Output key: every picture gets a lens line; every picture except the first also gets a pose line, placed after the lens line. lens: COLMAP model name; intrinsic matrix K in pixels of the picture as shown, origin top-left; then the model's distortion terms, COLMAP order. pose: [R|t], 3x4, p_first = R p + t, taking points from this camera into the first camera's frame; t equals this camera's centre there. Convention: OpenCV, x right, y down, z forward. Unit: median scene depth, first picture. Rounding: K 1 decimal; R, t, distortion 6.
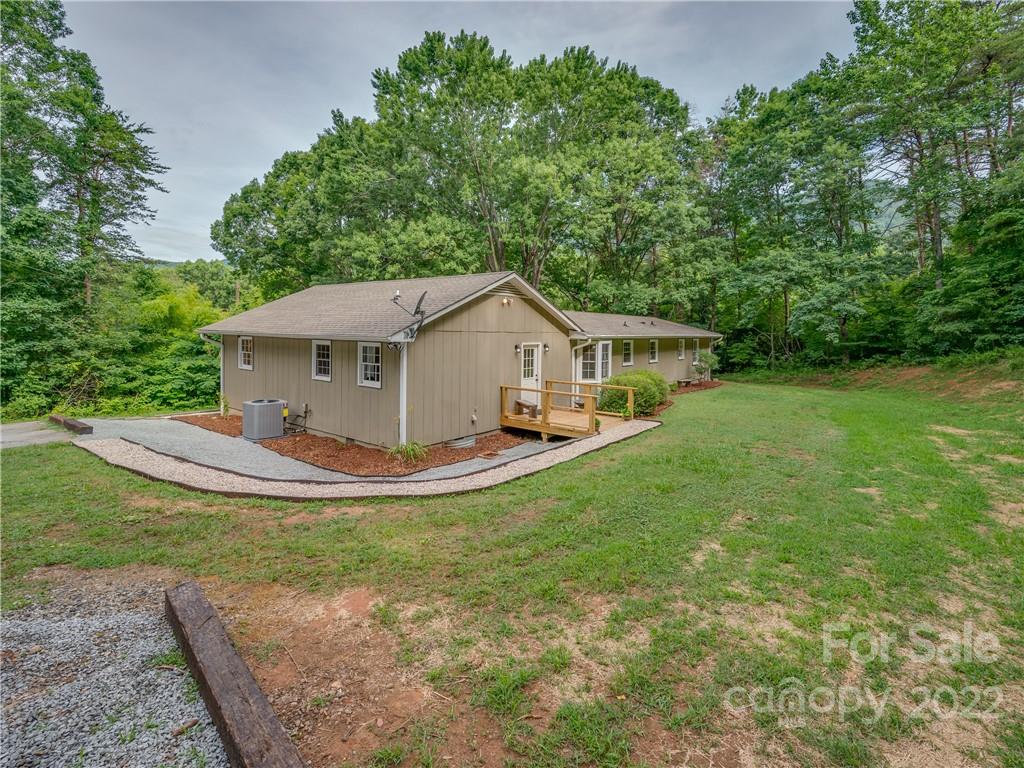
lens RADIAL K [[405.8, 0, 491.8], [0, 405.8, 336.4], [0, 0, 1]] dist [-0.000636, -0.000217]
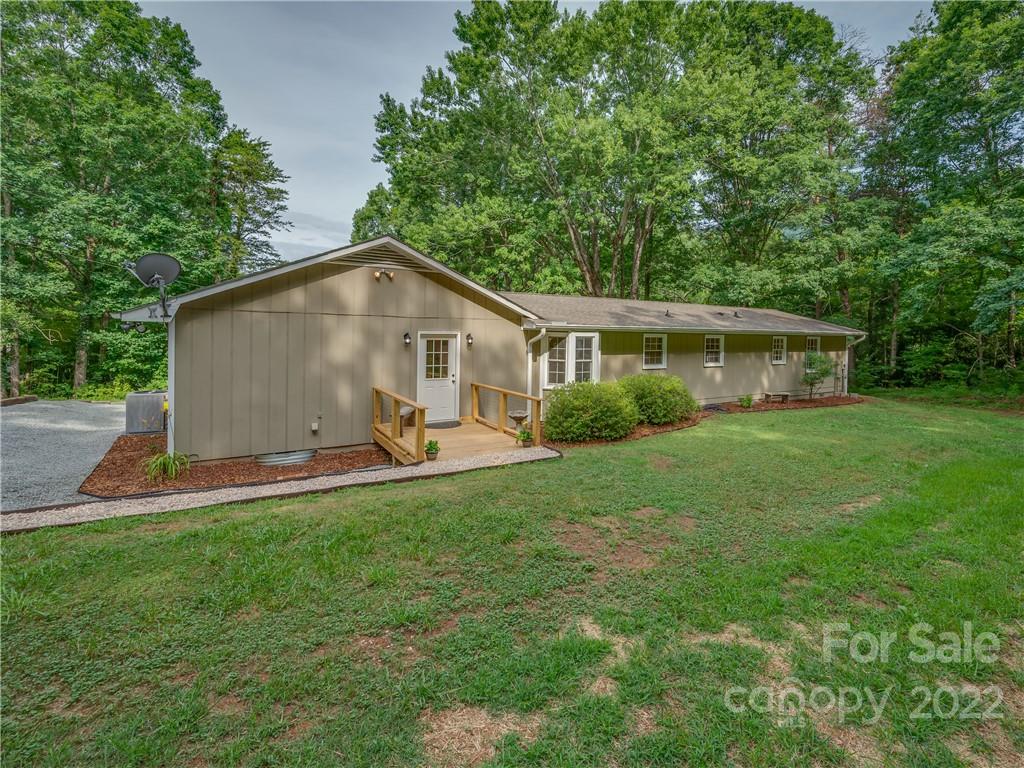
lens RADIAL K [[428.8, 0, 495.9], [0, 428.8, 333.8], [0, 0, 1]] dist [-0.001882, -0.000266]
pose [[0.959973, 0.011324, -0.279862, 0.206243], [-0.011881, 0.999929, -0.000292, 0.009053], [0.279839, 0.003605, 0.960040, 0.131052]]
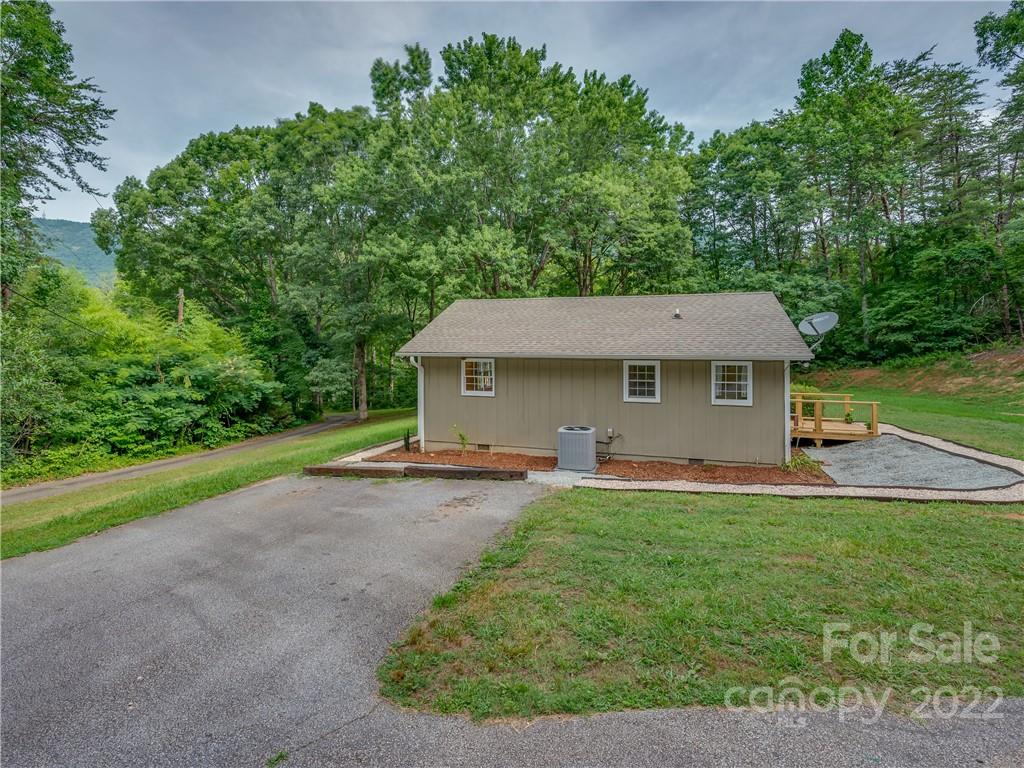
lens RADIAL K [[423.0, 0, 515.7], [0, 423.0, 342.0], [0, 0, 1]] dist [0.000264, 0.000026]
pose [[0.960120, -0.014476, 0.279214, -0.401433], [0.020020, 0.999655, -0.017014, -0.009563], [-0.278871, 0.021925, 0.960078, 0.047767]]
